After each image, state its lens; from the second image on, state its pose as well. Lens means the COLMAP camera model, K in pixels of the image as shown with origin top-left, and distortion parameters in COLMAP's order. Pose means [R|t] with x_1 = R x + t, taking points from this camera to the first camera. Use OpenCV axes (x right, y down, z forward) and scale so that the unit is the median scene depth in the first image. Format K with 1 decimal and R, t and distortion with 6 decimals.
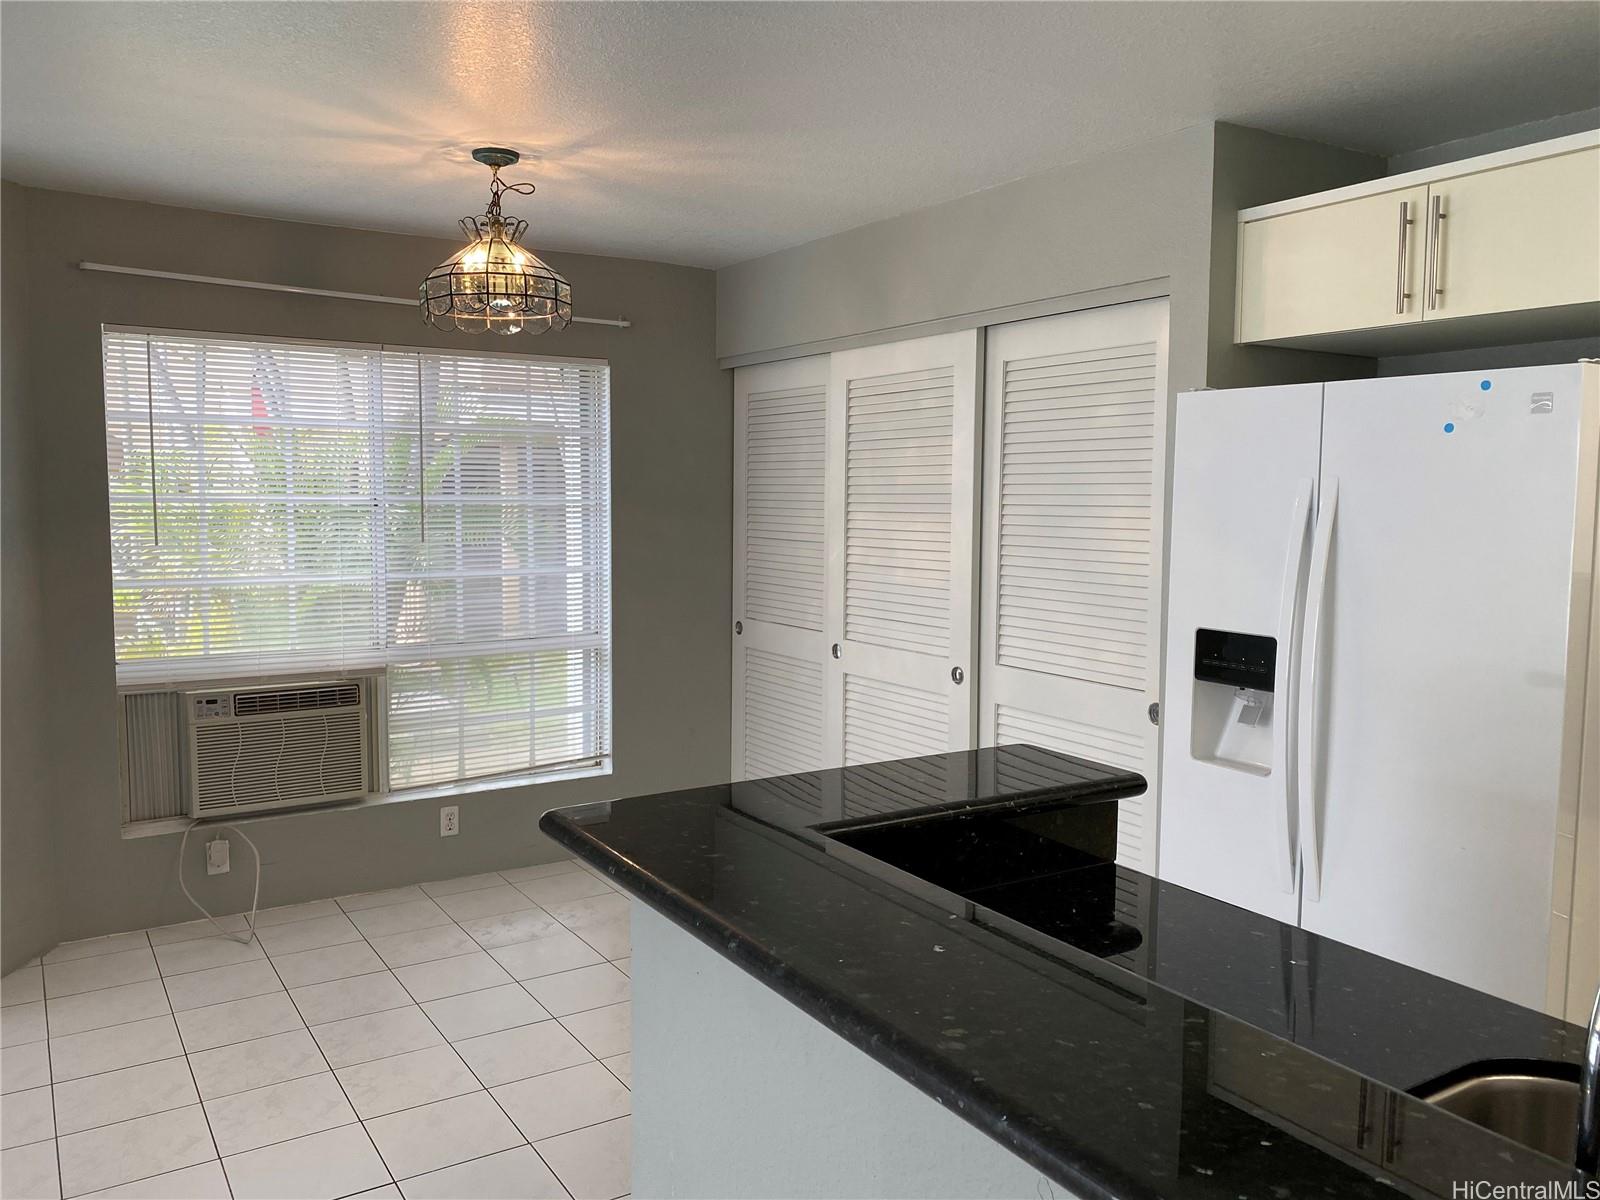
lens RADIAL K [[1214.5, 0, 800.0], [0, 1214.5, 600.0], [0, 0, 1]] dist [-0.001320, -0.003502]
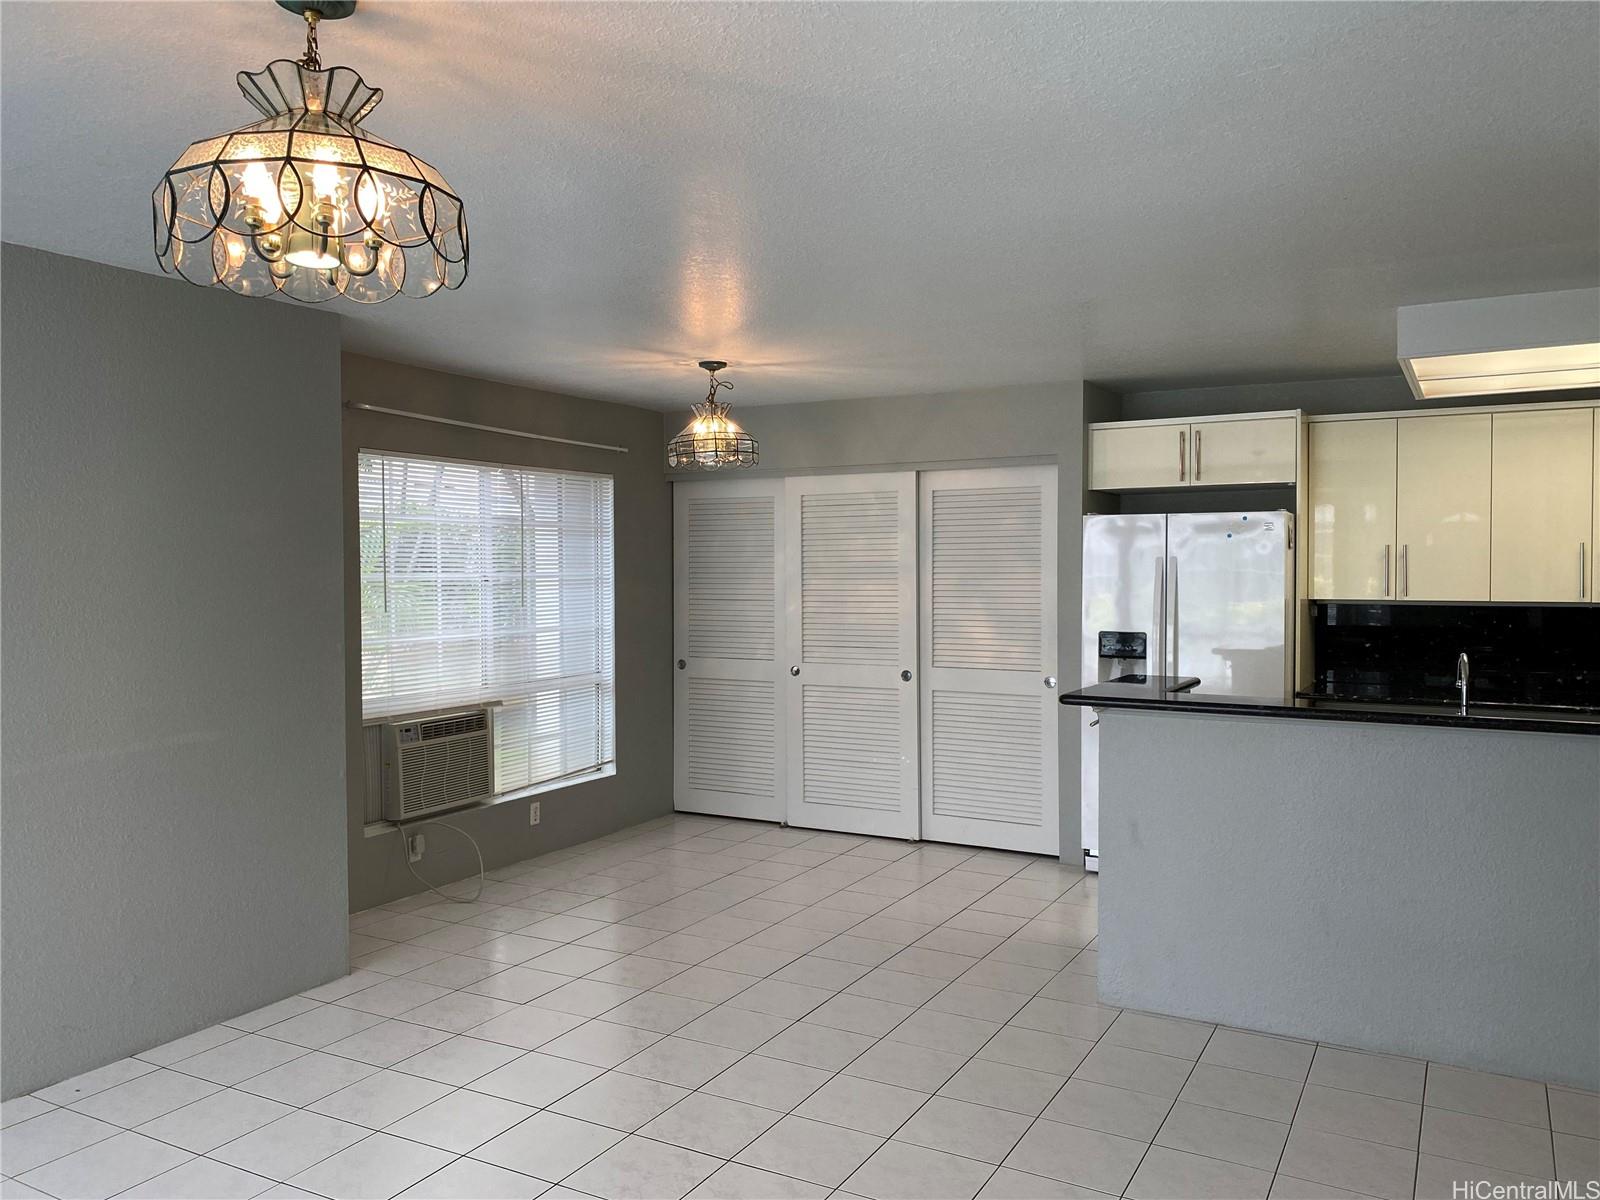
lens RADIAL K [[1210.1, 0, 800.0], [0, 1210.1, 600.0], [0, 0, 1]] dist [0.023290, -0.002183]
pose [[0.882930, -0.024600, 0.468860, -0.727700], [0.053026, 0.997462, -0.047521, 0.027892], [-0.466501, 0.066819, 0.881993, -0.375946]]
